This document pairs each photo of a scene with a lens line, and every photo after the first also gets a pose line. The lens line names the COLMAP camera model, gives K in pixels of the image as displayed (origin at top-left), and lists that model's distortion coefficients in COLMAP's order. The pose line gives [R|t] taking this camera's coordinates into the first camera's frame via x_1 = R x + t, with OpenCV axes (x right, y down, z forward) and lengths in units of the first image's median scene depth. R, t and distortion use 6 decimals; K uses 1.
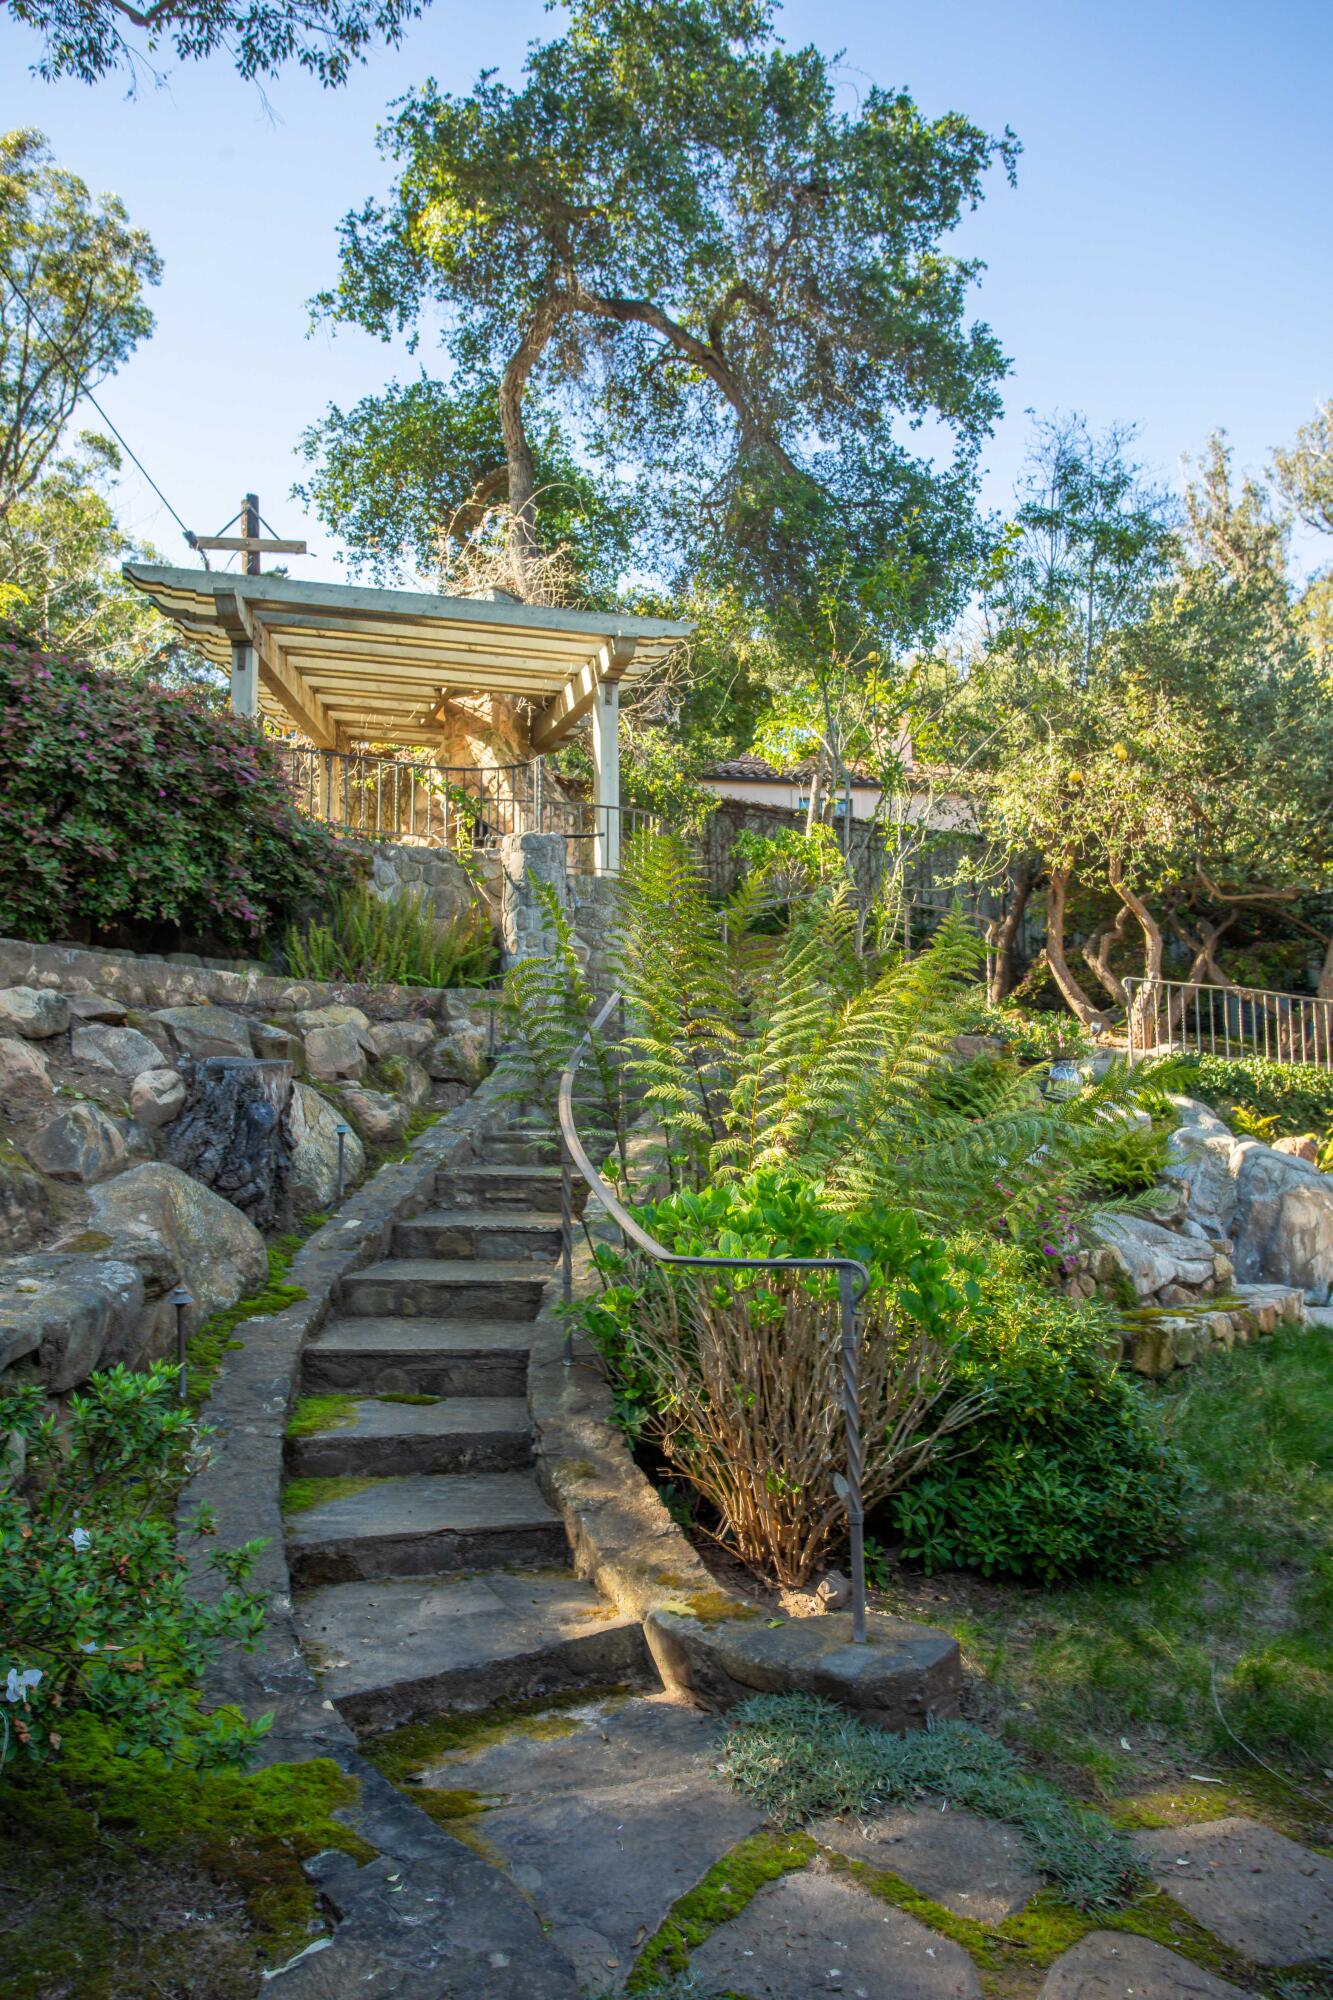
lens RADIAL K [[1501.9, 0, 660.8], [0, 1501.9, 1005.8], [0, 0, 1]] dist [-0.040354, -0.001098]
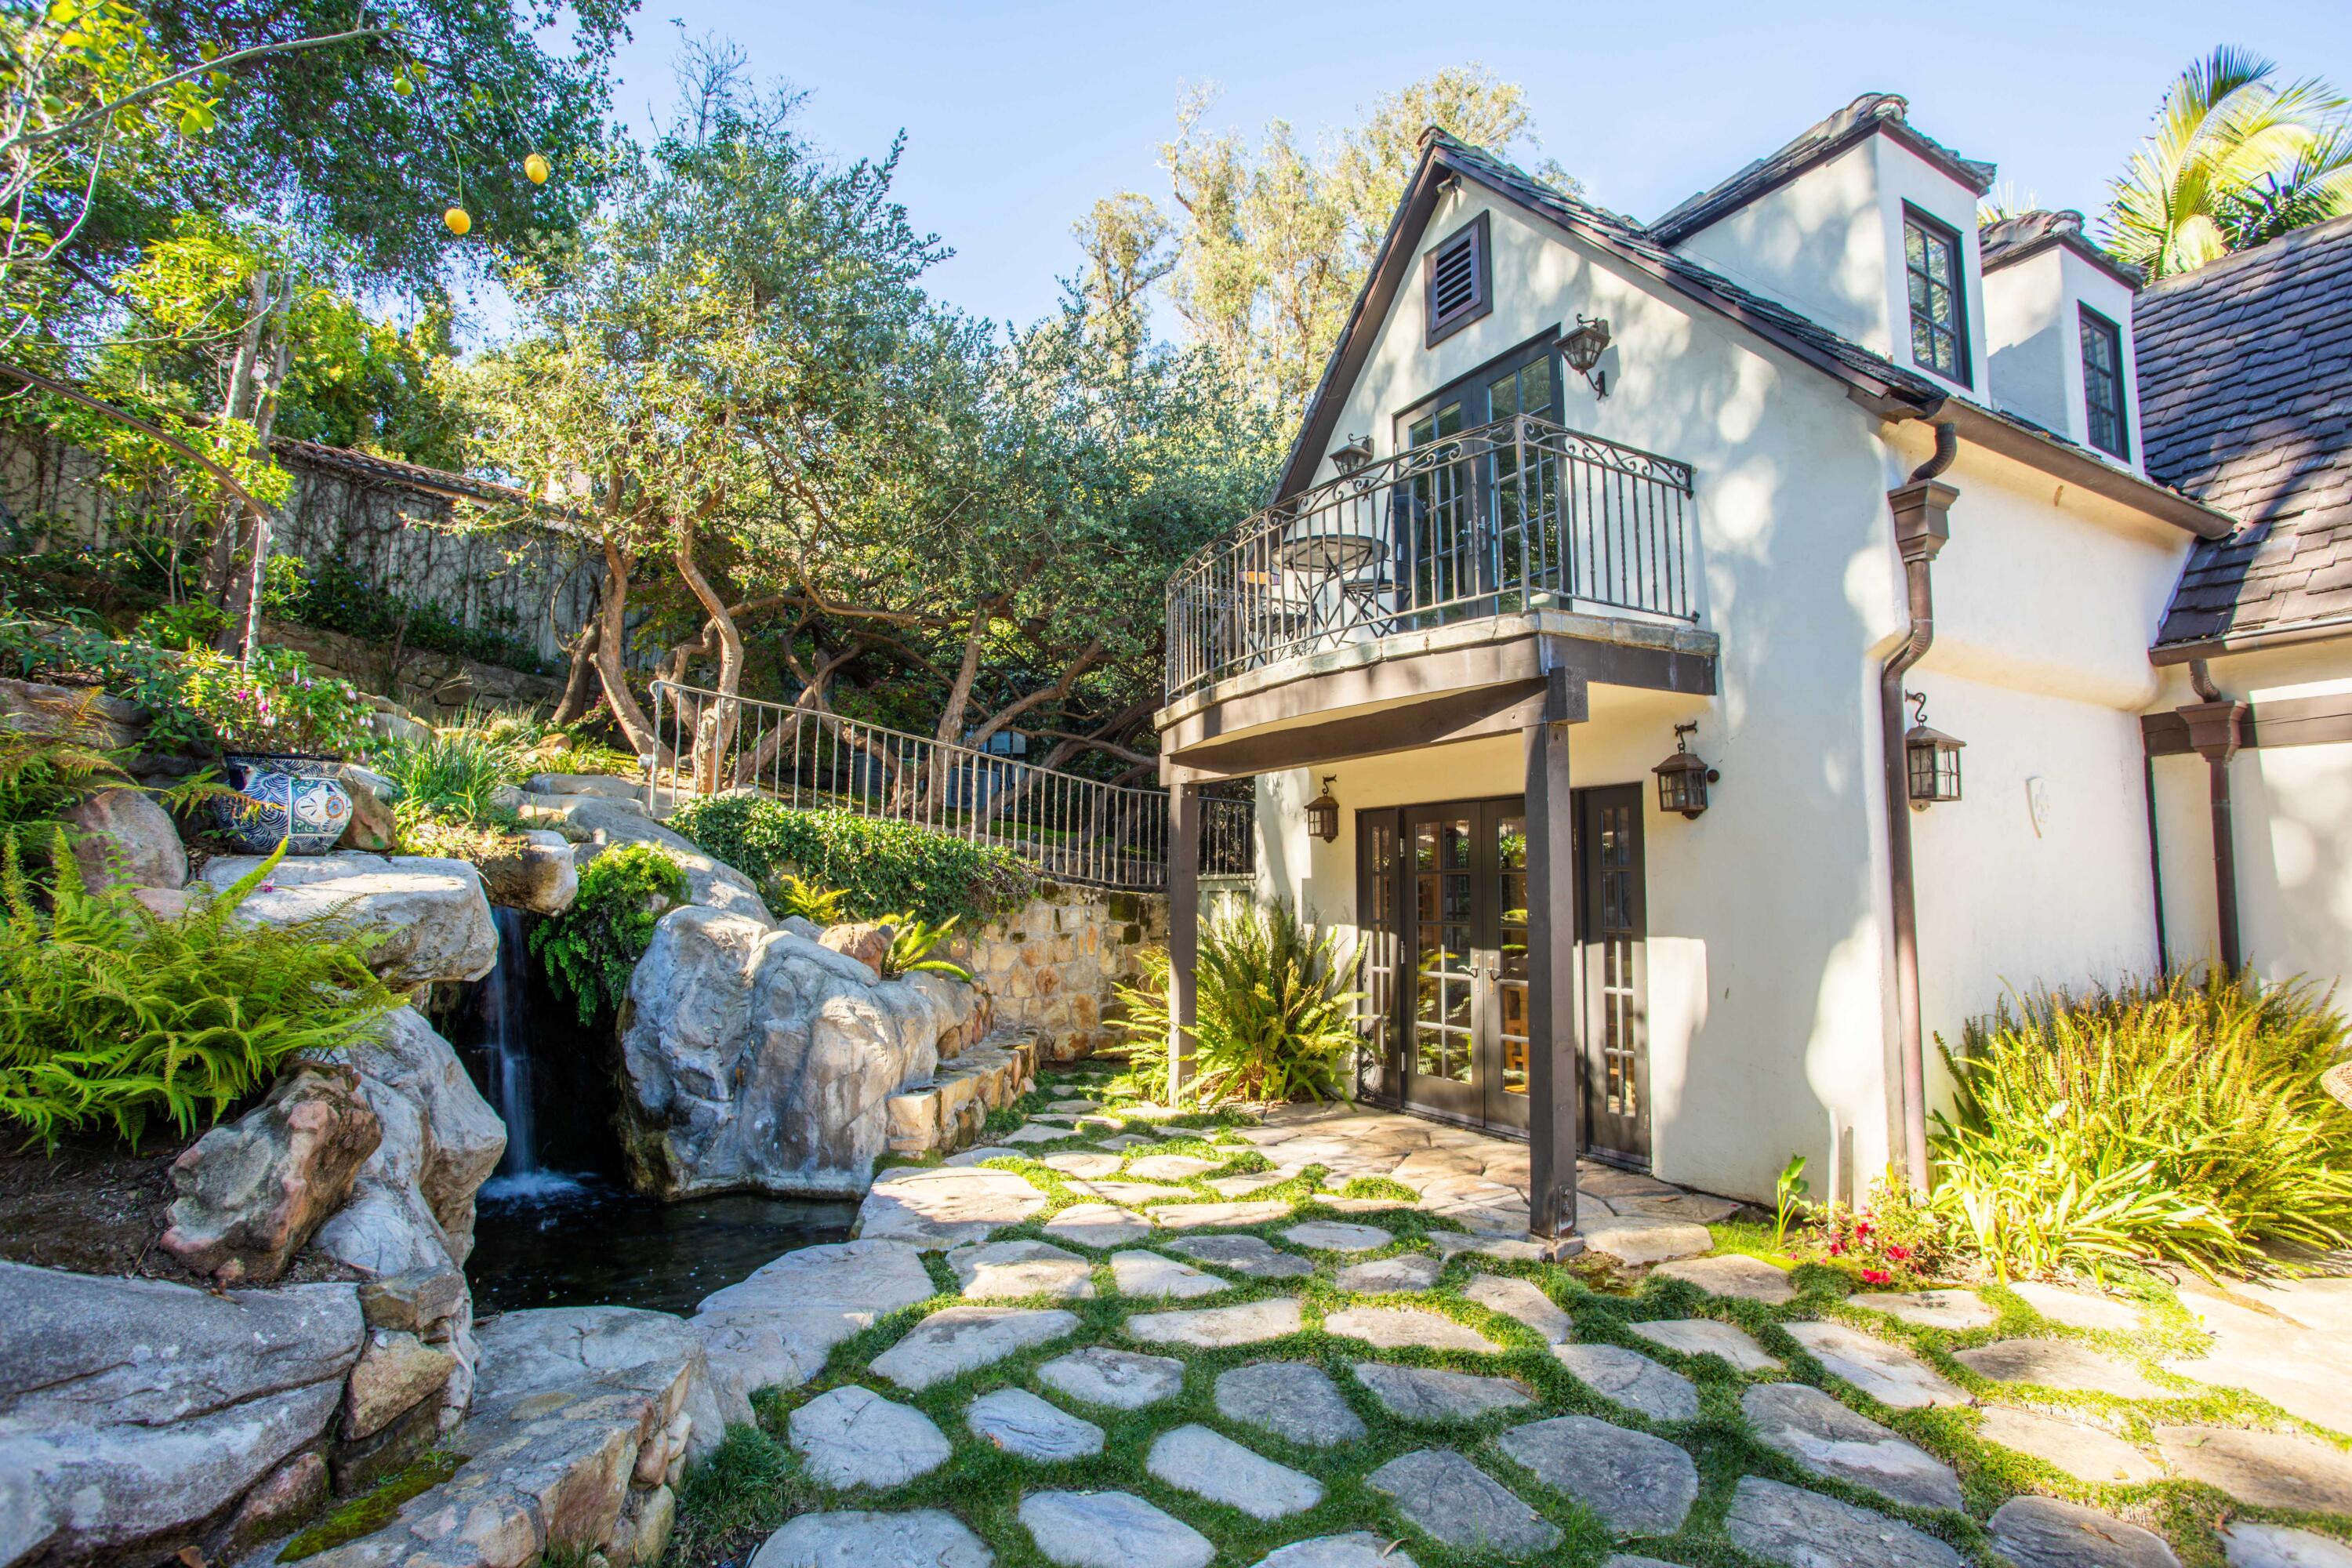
lens RADIAL K [[1137.1, 0, 1165.8], [0, 1137.1, 795.3], [0, 0, 1]] dist [-0.048283, 0.012714]
pose [[0.839004, 0.071480, 0.539410, 0.239110], [-0.072736, 0.997170, -0.019006, 0.027164], [-0.539242, -0.023288, 0.841829, 0.450351]]
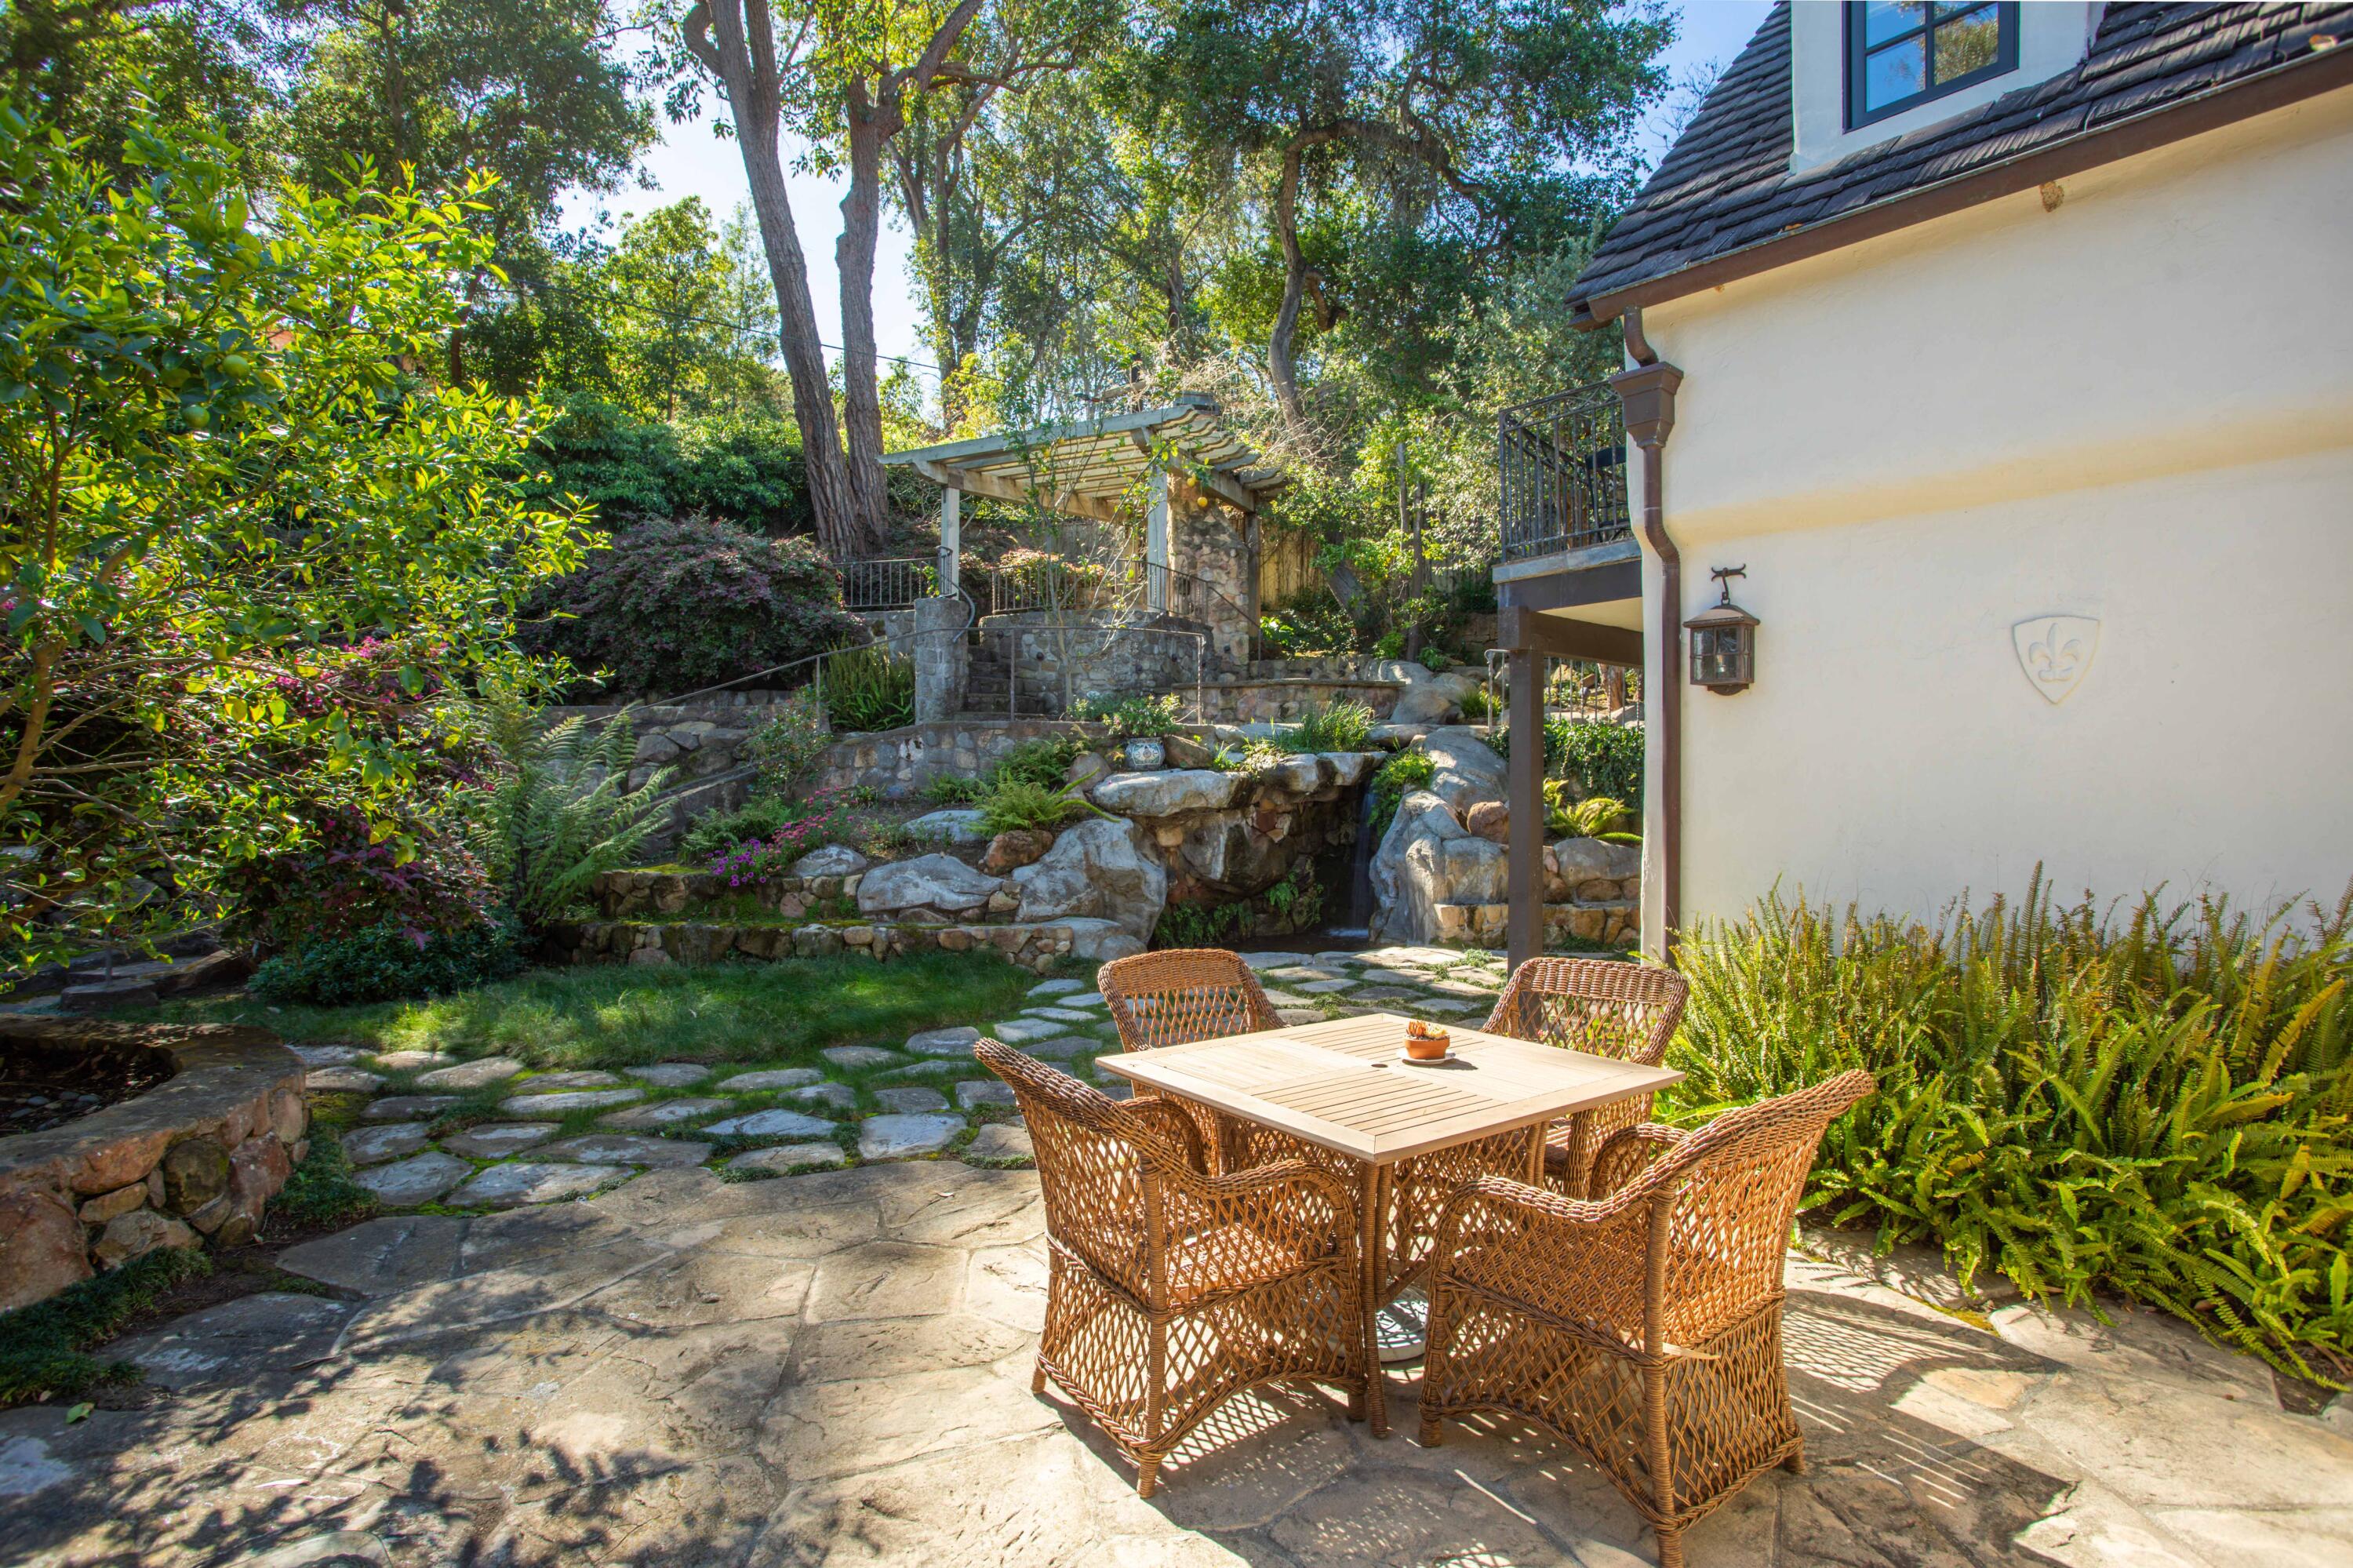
lens RADIAL K [[1137.7, 0, 1183.9], [0, 1137.7, 781.6], [0, 0, 1]] dist [-0.048283, 0.012714]
pose [[0.711606, 0.019951, -0.702295, 0.755972], [0.052904, 0.995237, 0.081878, -0.002556], [0.700584, -0.095419, 0.707162, 0.261210]]
